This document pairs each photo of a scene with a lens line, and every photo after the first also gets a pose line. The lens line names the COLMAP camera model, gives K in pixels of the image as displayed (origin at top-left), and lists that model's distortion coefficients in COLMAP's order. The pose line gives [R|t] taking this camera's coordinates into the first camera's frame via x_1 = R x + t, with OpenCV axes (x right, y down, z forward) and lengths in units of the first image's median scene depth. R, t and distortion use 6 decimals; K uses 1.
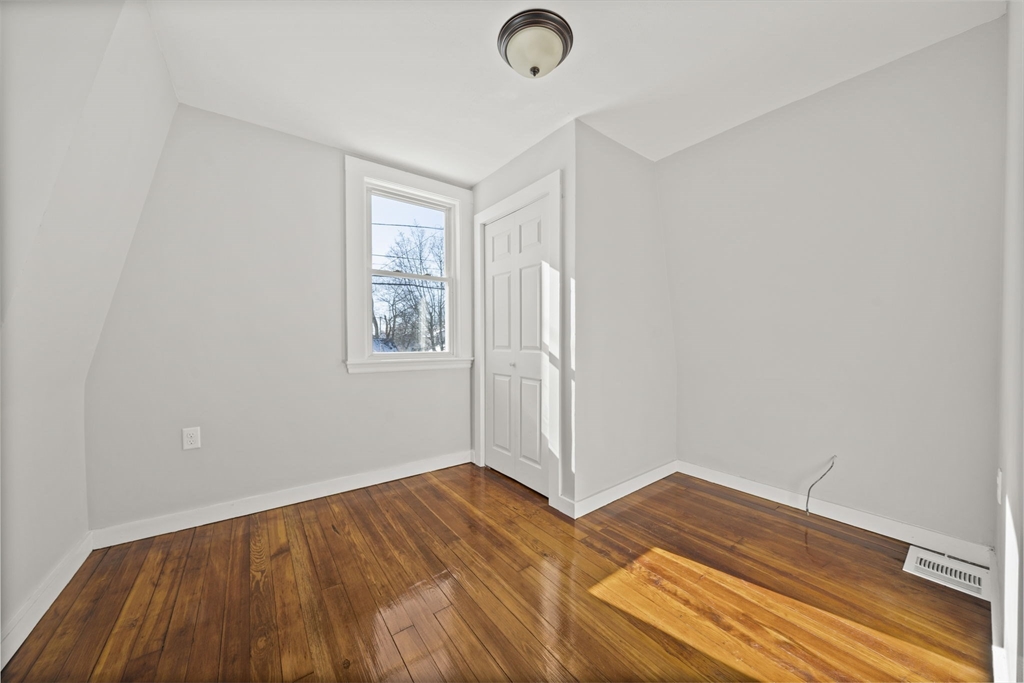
lens RADIAL K [[355.9, 0, 504.2], [0, 355.9, 343.3], [0, 0, 1]] dist [-0.002243, 0.000140]
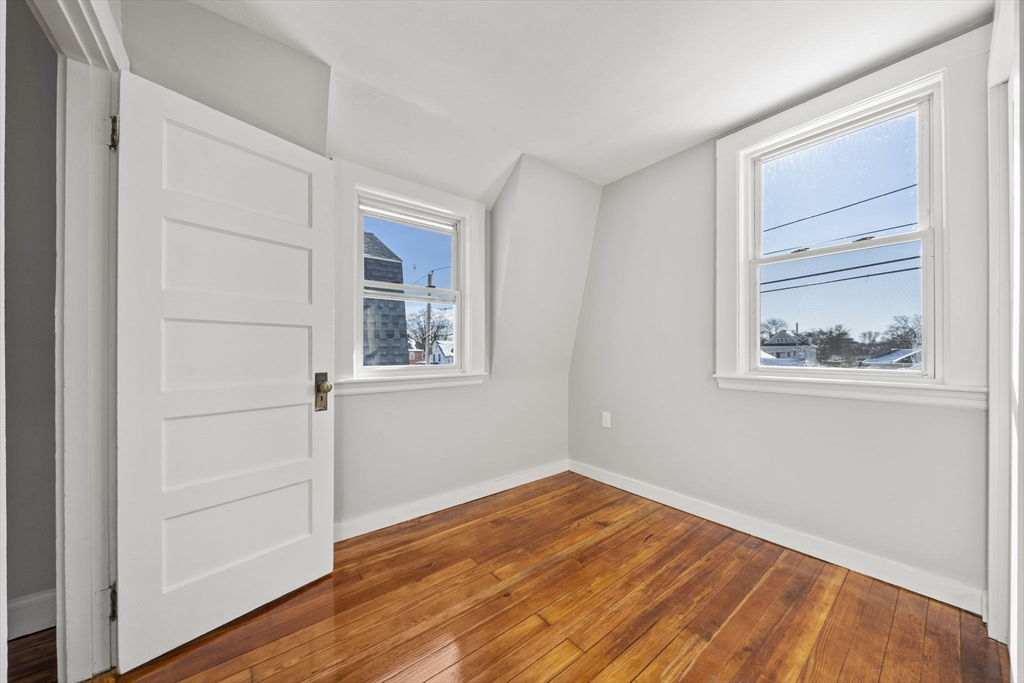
lens RADIAL K [[355.9, 0, 503.5], [0, 355.9, 347.4], [0, 0, 1]] dist [-0.002243, 0.000140]
pose [[0.026990, -0.008148, -0.999602, 0.524486], [-0.007054, 0.999940, -0.008341, -0.005509], [0.999611, 0.007276, 0.026931, 0.555827]]
